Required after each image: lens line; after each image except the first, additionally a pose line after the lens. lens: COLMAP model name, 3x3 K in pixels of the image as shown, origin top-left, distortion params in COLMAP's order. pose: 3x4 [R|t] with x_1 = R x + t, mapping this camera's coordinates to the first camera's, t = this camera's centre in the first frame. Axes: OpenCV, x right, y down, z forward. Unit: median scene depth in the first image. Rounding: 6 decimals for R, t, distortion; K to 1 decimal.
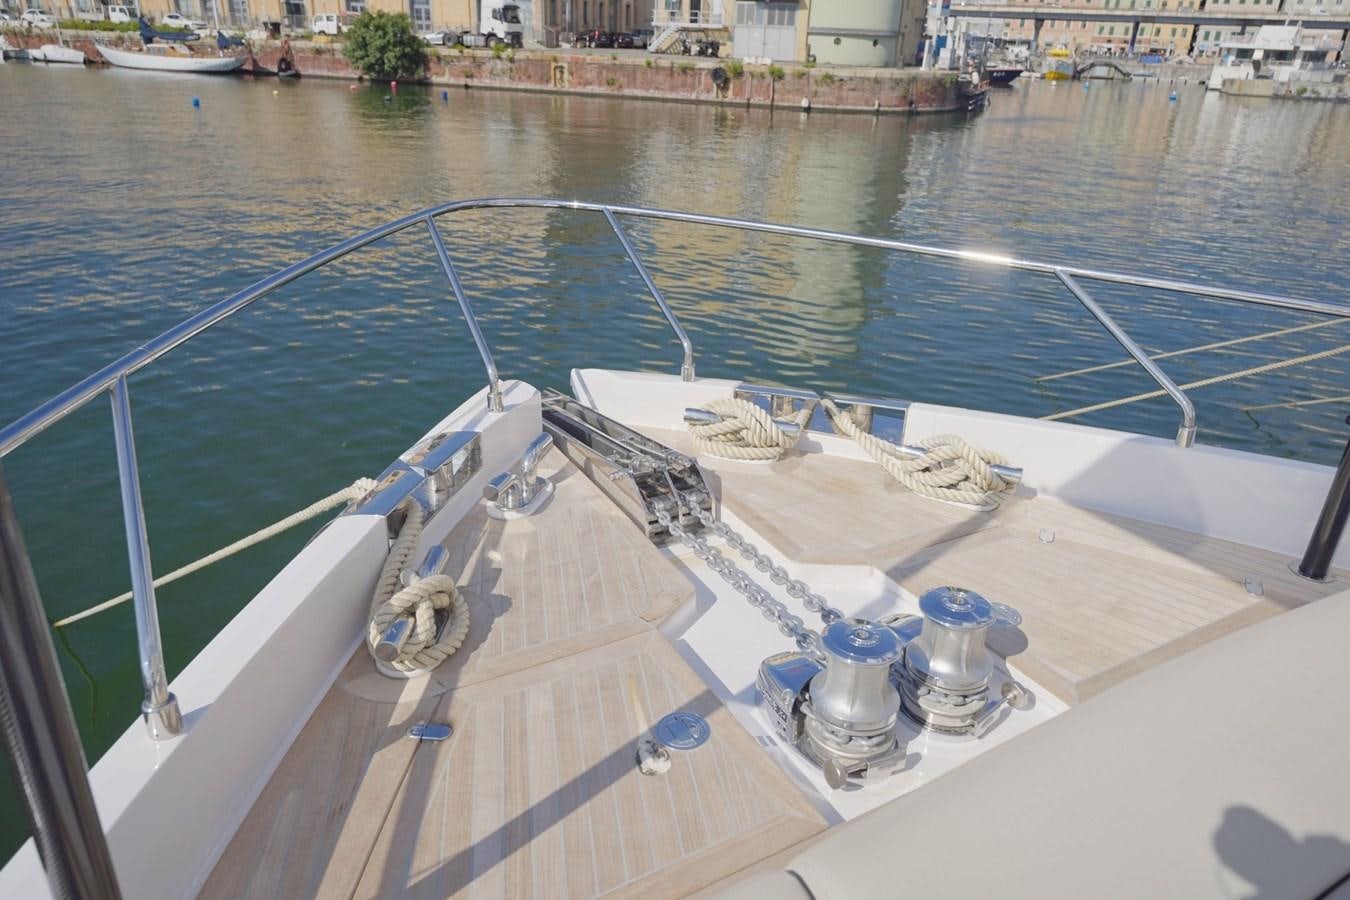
lens RADIAL K [[895.7, 0, 675.0], [0, 895.7, 450.0], [0, 0, 1]] dist [0.001805, 0.000179]
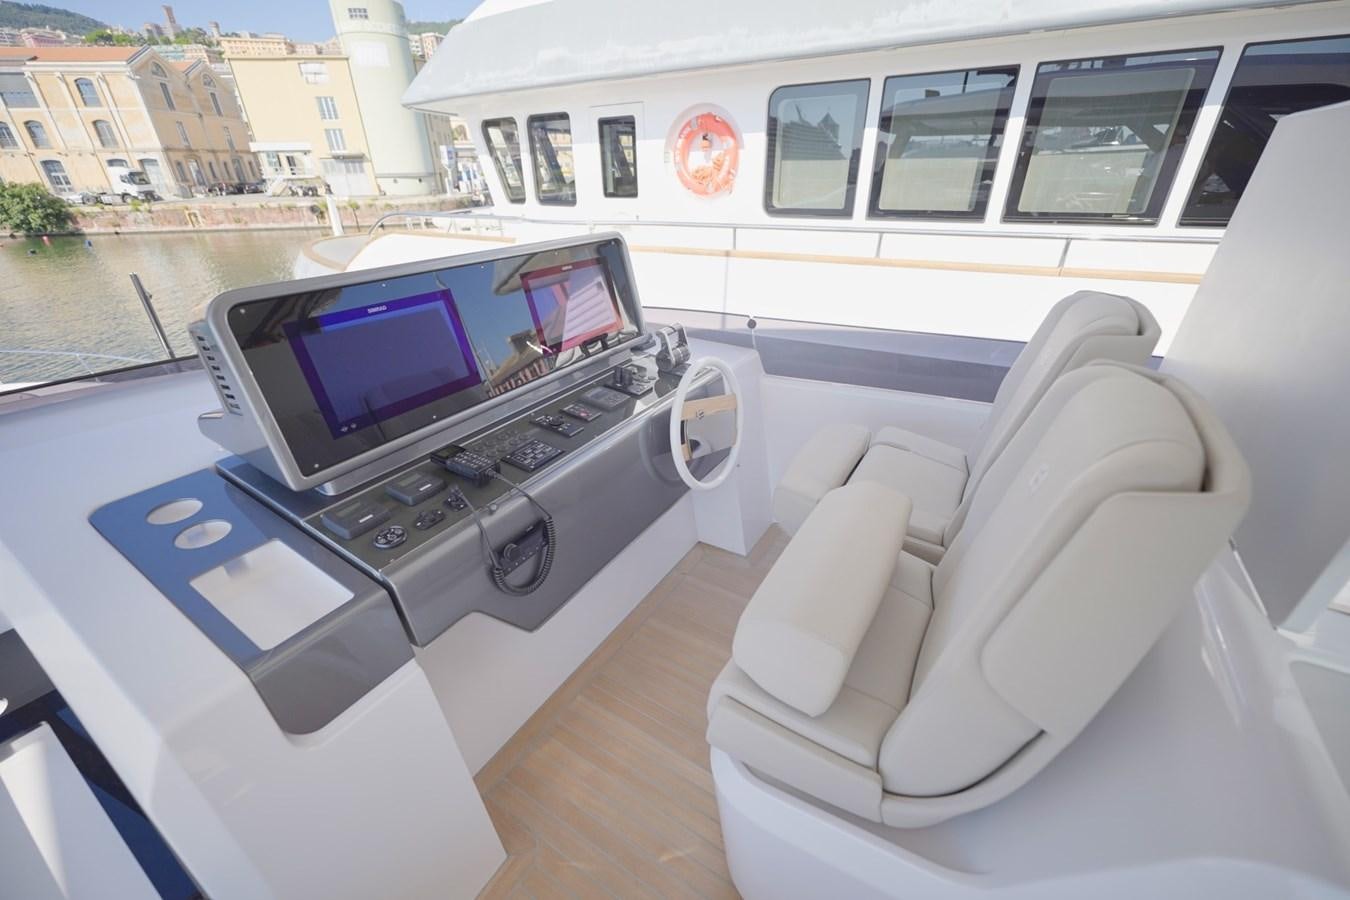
lens RADIAL K [[541.2, 0, 673.5], [0, 541.2, 451.4], [0, 0, 1]] dist [0.002539, -0.000812]
pose [[0.877089, -0.270352, 0.397021, 0.097936], [0.244997, 0.962757, 0.114349, 0.033776], [-0.413149, -0.003025, 0.910658, -0.119820]]
